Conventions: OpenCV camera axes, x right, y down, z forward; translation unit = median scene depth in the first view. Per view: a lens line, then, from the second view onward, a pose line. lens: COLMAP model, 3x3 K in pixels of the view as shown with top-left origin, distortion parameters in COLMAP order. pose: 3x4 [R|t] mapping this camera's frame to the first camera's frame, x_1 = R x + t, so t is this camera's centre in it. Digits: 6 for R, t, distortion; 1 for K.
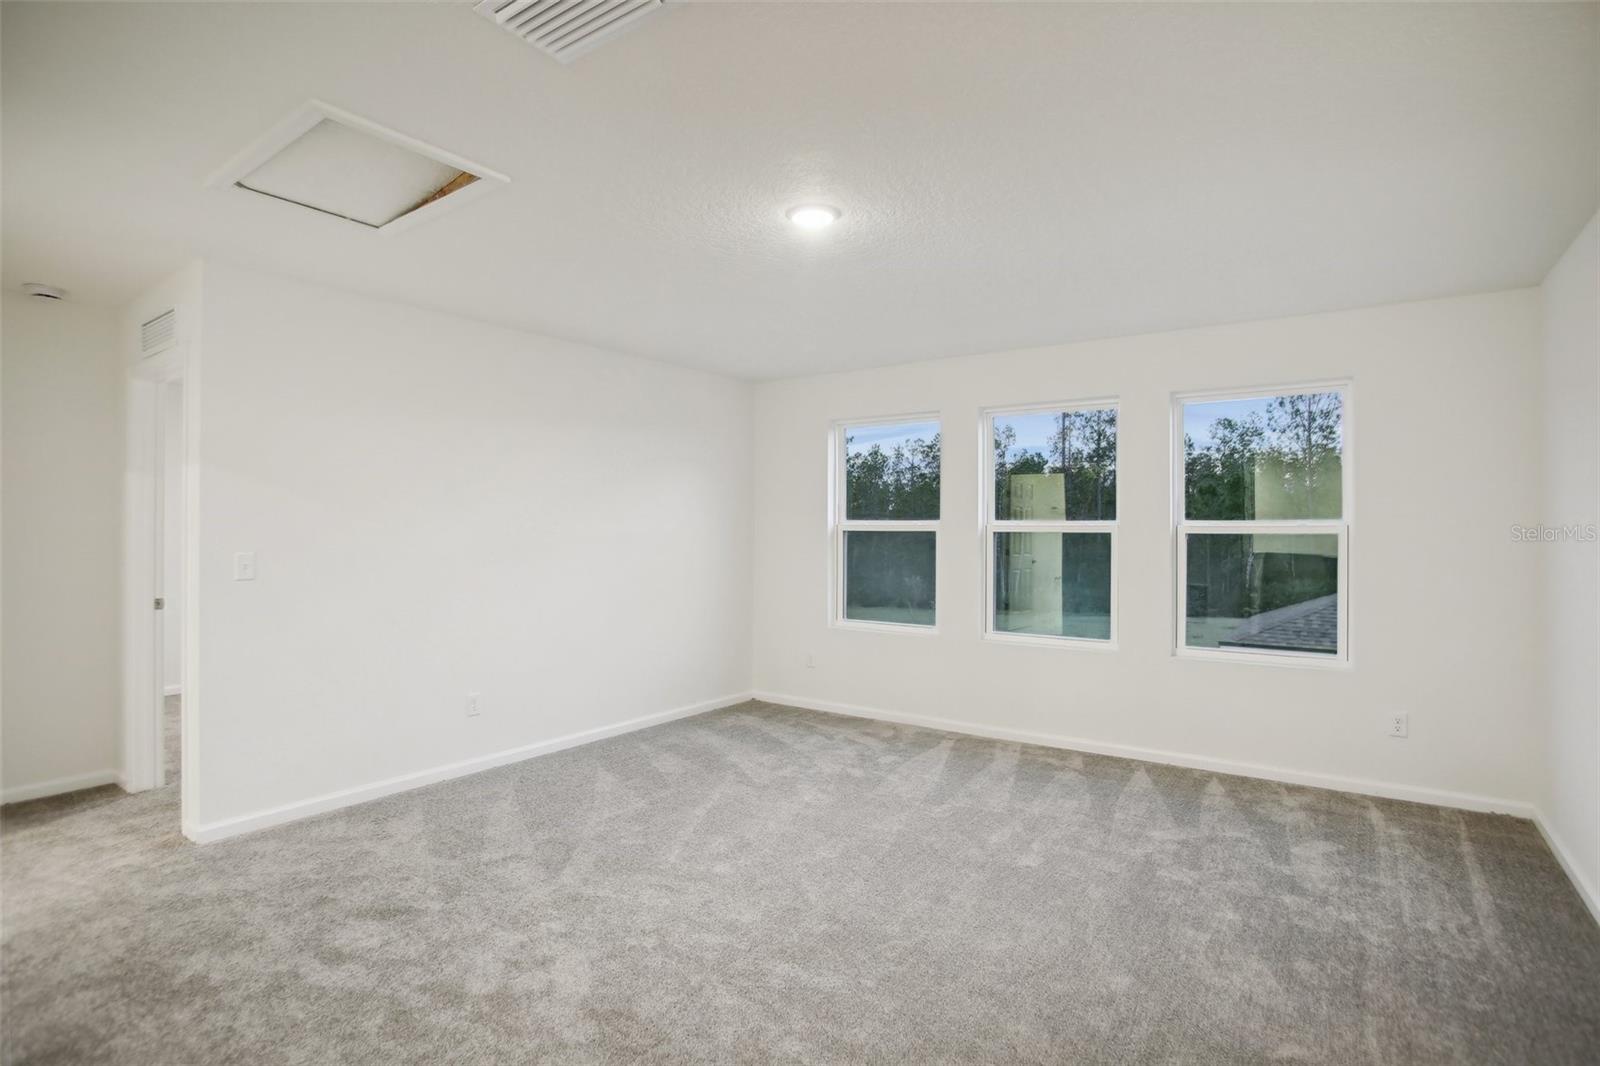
lens RADIAL K [[780.2, 0, 792.3], [0, 780.2, 535.1], [0, 0, 1]] dist [-0.062432, 0.019805]
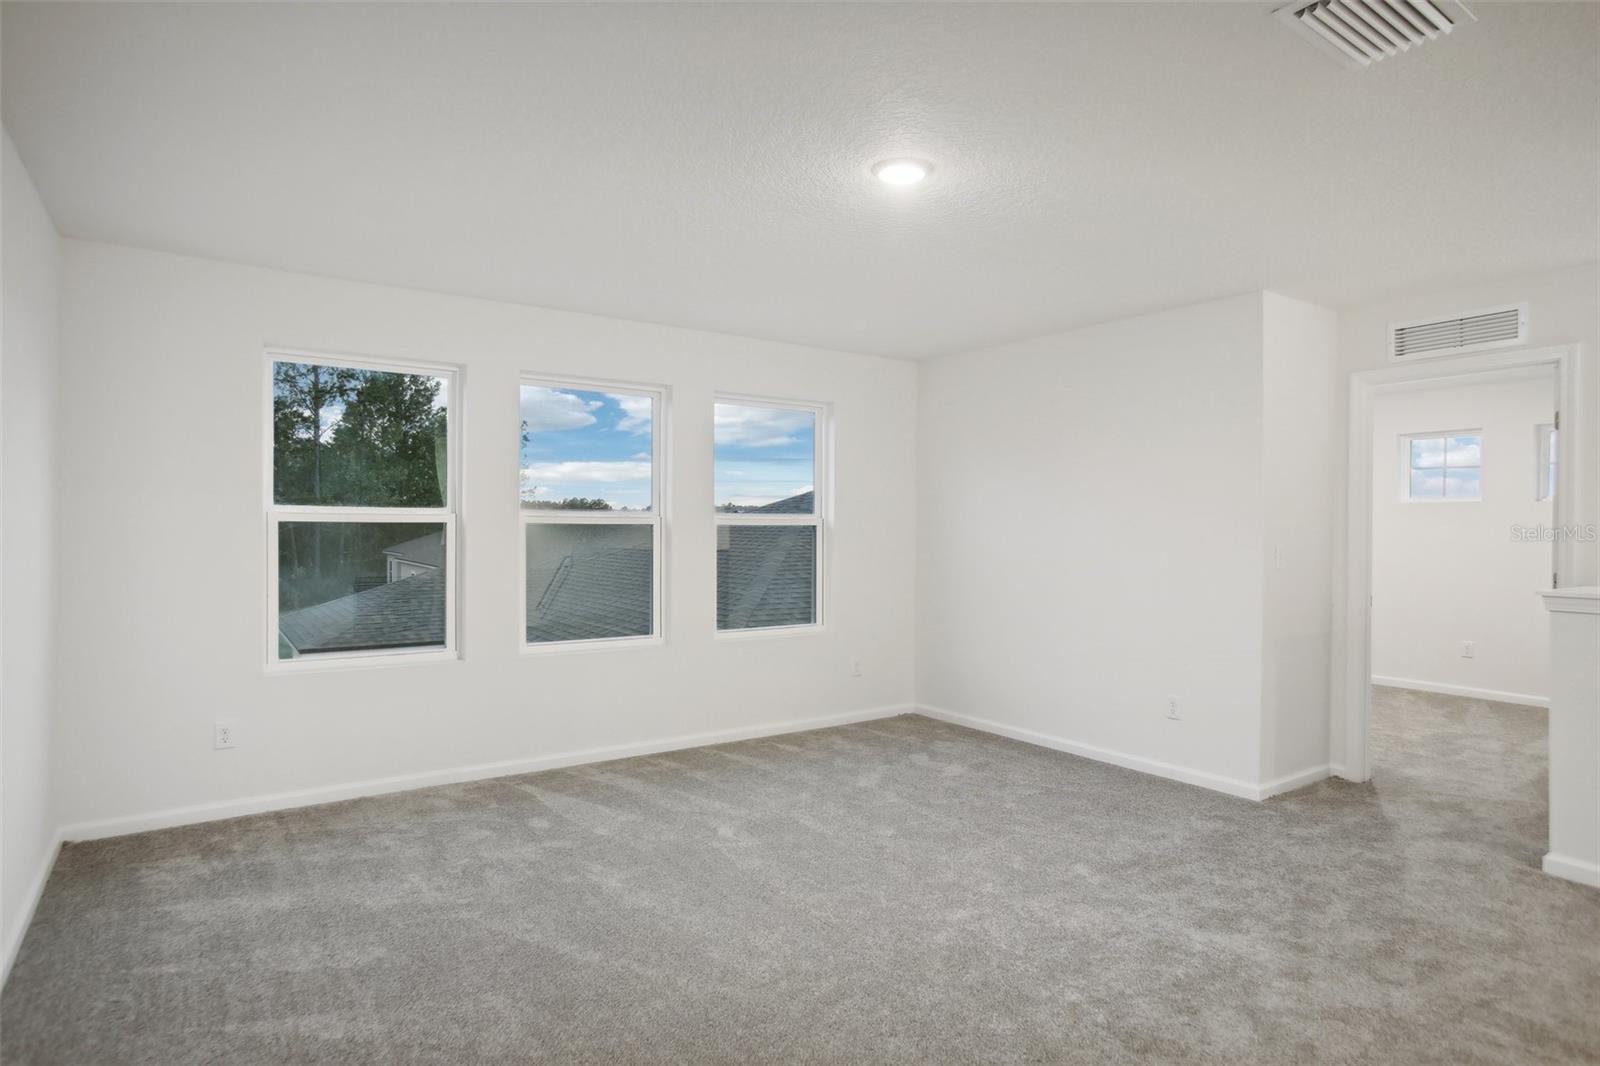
lens RADIAL K [[899.3, 0, 805.0], [0, 899.3, 532.8], [0, 0, 1]] dist [0.008289, 0.002048]
pose [[0.339351, -0.009964, 0.940607, -0.602187], [-0.002363, 0.999932, 0.011445, -0.006362], [-0.940657, -0.006107, 0.339305, 0.441030]]
